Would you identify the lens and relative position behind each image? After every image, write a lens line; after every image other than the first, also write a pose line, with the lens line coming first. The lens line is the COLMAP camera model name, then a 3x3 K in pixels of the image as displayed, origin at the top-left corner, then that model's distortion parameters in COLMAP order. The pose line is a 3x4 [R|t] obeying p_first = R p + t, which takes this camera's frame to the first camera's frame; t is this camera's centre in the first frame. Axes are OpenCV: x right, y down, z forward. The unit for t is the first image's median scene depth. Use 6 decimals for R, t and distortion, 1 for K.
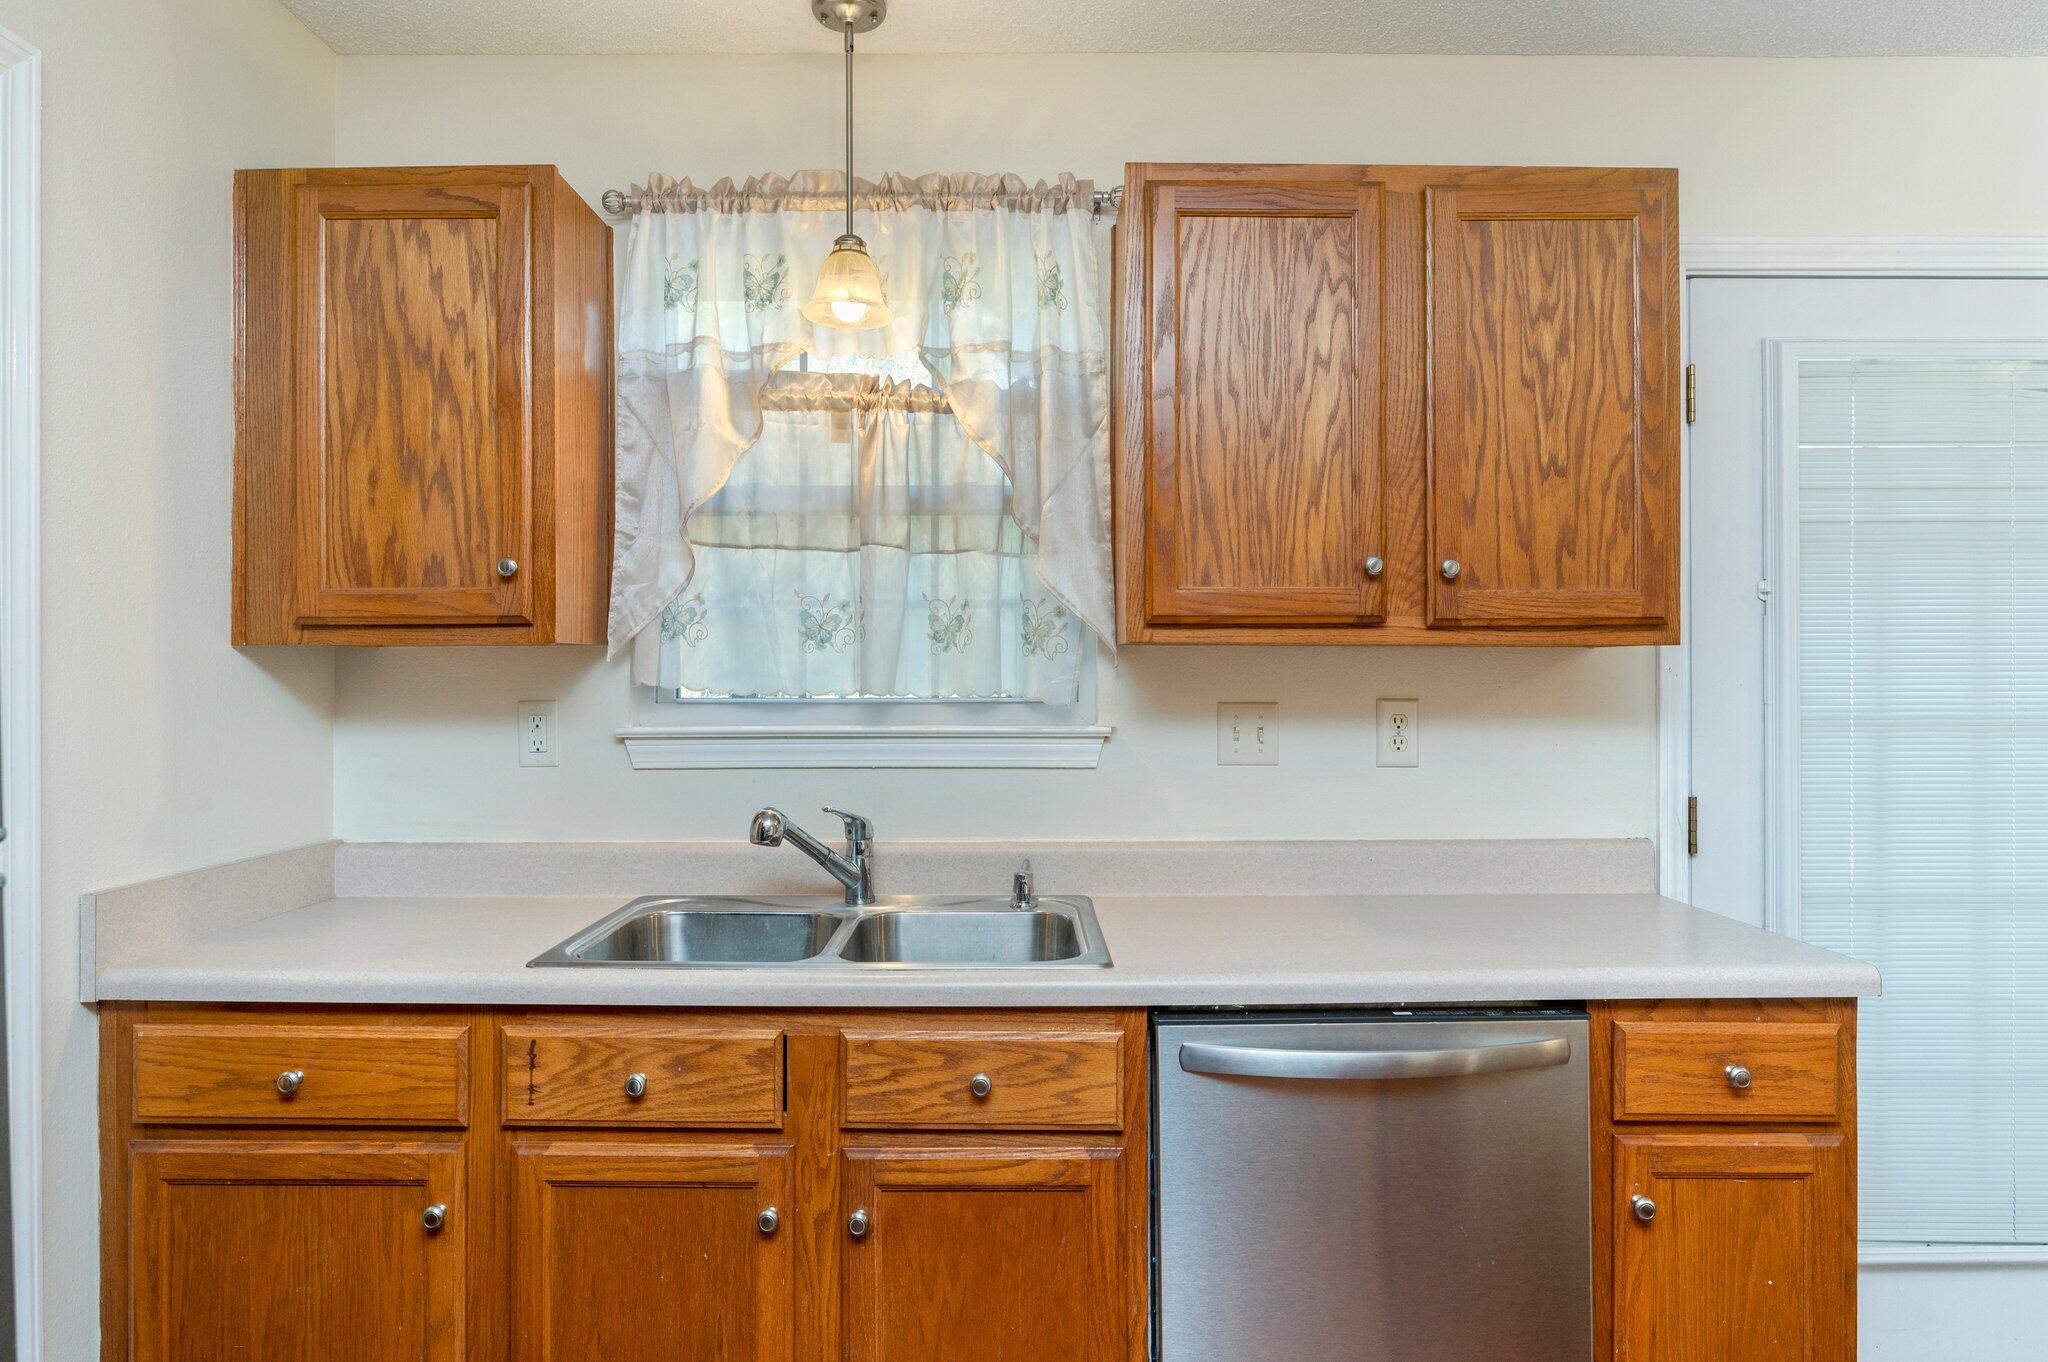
lens RADIAL K [[1278.3, 0, 1024.0], [0, 1278.3, 681.0], [0, 0, 1]] dist [-0.007516, -0.001822]
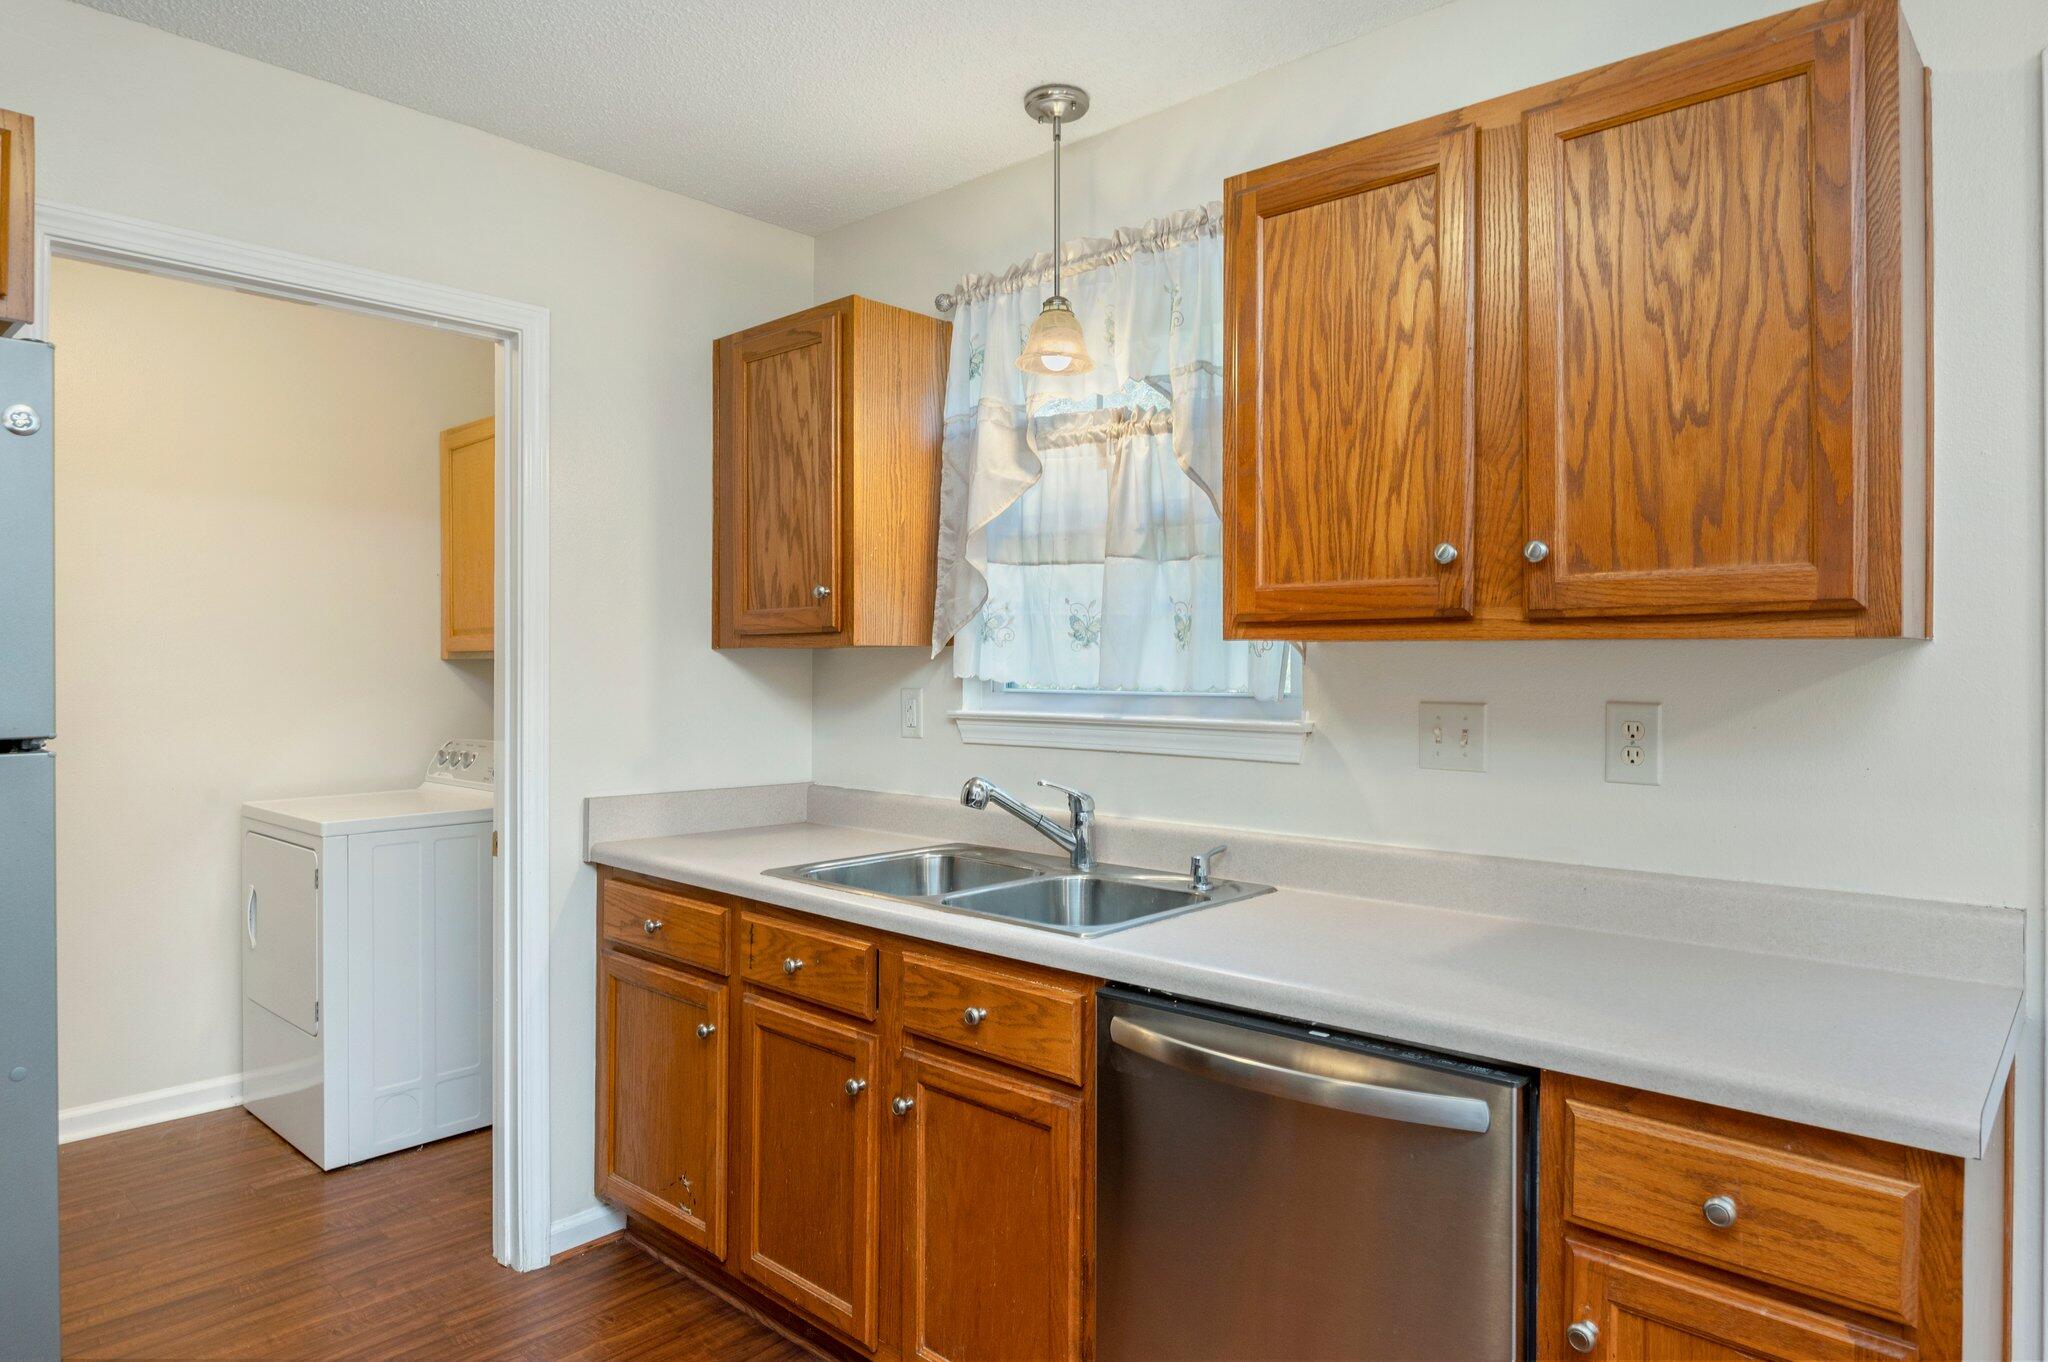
lens RADIAL K [[1216.4, 0, 1028.1], [0, 1216.4, 668.7], [0, 0, 1]] dist [-0.005140, -0.001972]
pose [[0.738141, 0.005541, -0.674624, 0.628610], [-0.007135, 0.999974, 0.000406, -0.006623], [0.674609, 0.004513, 0.738161, 0.163504]]
